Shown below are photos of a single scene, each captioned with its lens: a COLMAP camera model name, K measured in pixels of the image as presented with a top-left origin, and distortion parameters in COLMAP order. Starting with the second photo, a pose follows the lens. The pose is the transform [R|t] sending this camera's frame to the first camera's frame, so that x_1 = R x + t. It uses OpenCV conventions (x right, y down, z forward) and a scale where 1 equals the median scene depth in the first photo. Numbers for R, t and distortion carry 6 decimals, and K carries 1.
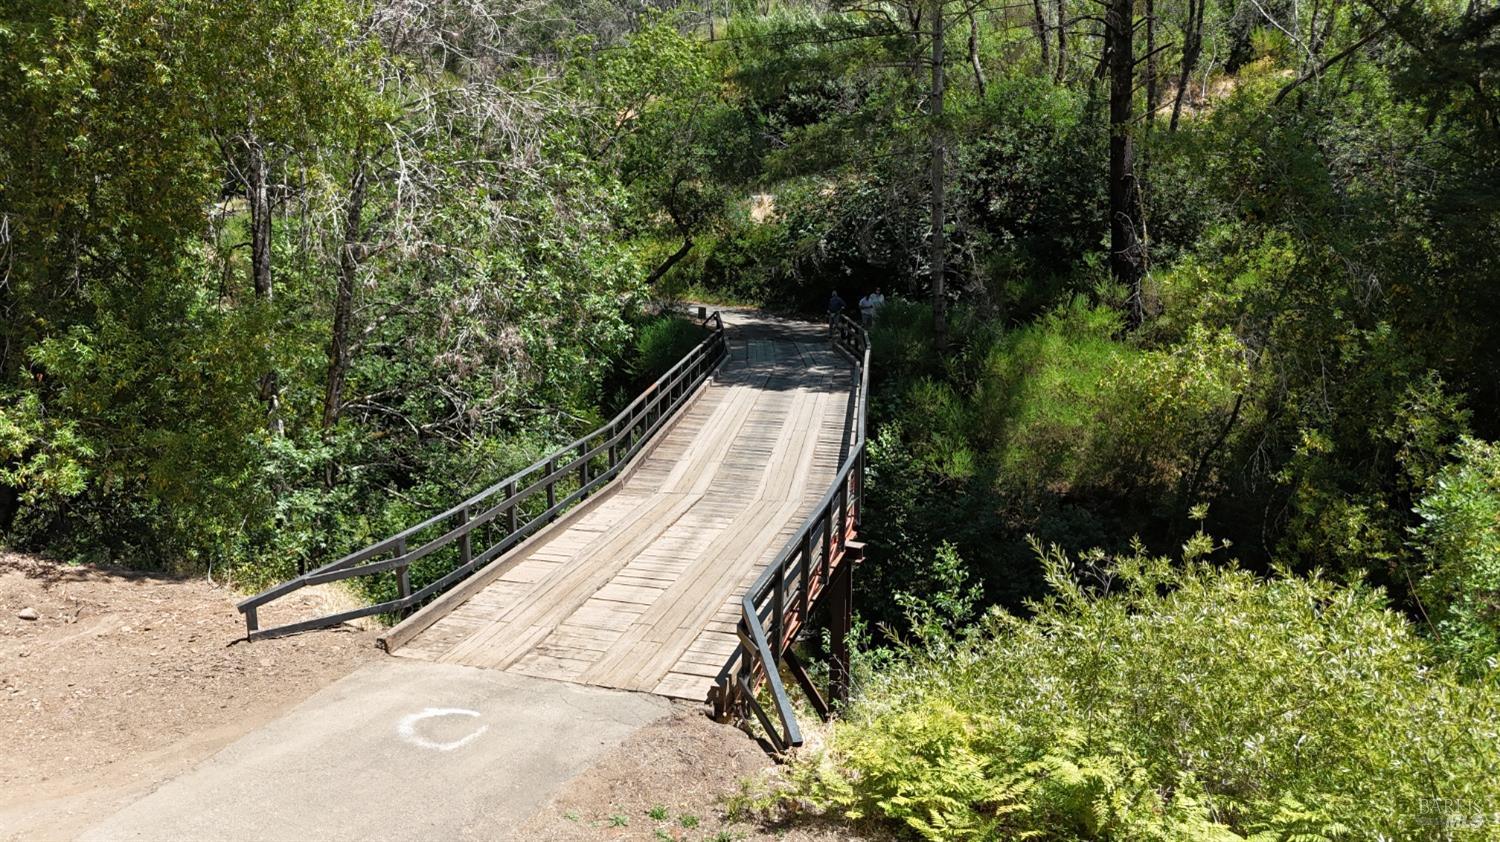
lens RADIAL K [[1100.3, 0, 753.5], [0, 1100.3, 417.2], [0, 0, 1]] dist [0.065293, -0.059876]
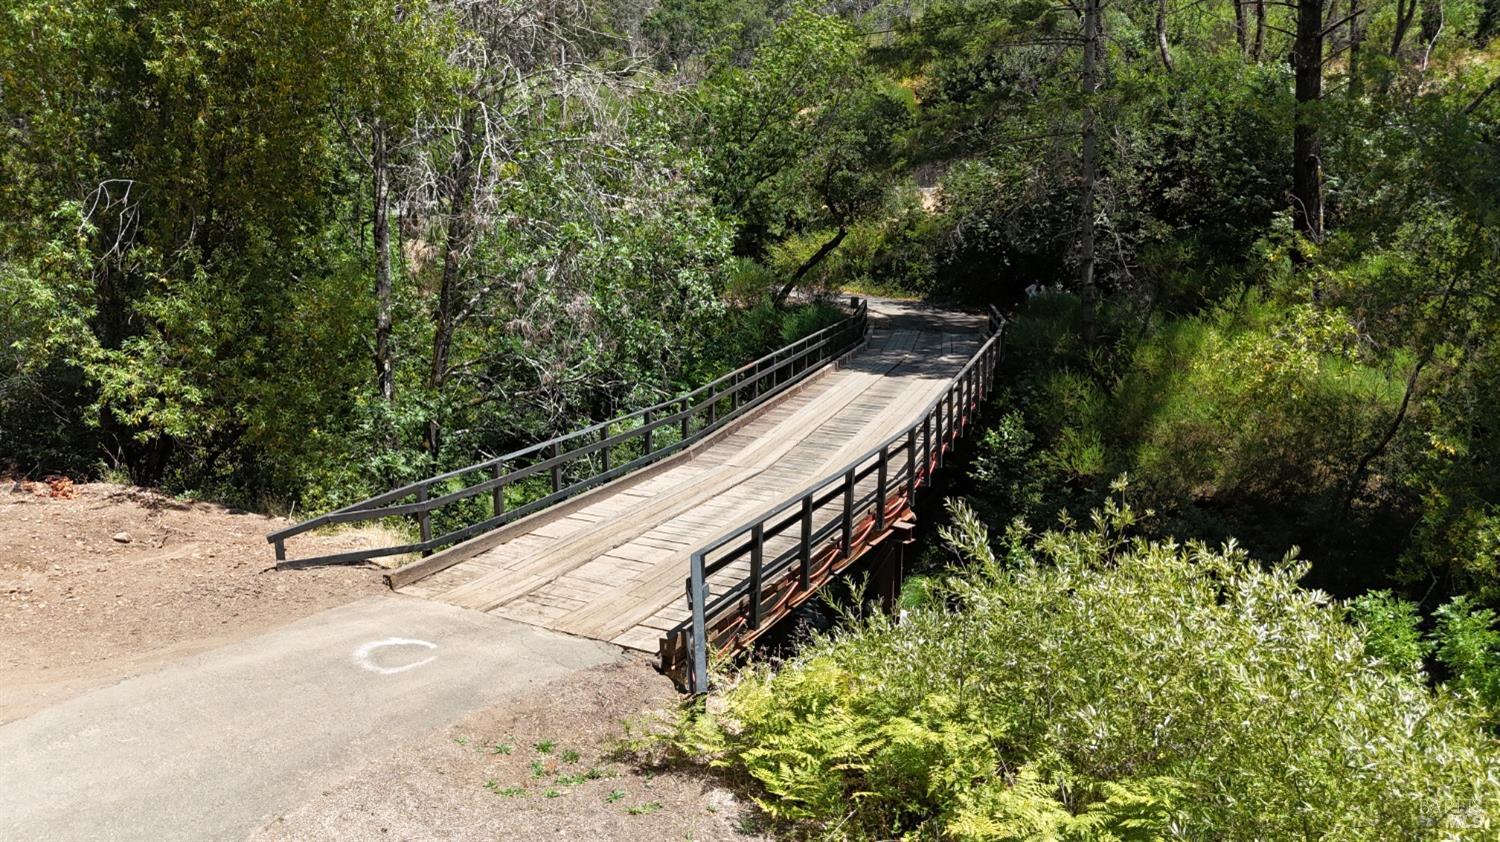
lens RADIAL K [[1100.3, 0, 758.4], [0, 1100.3, 420.5], [0, 0, 1]] dist [0.065293, -0.059876]
pose [[0.980241, 0.037792, -0.194162, 0.150861], [-0.037580, 0.999282, 0.004772, 0.023850], [0.194203, 0.002619, 0.980958, 0.020842]]
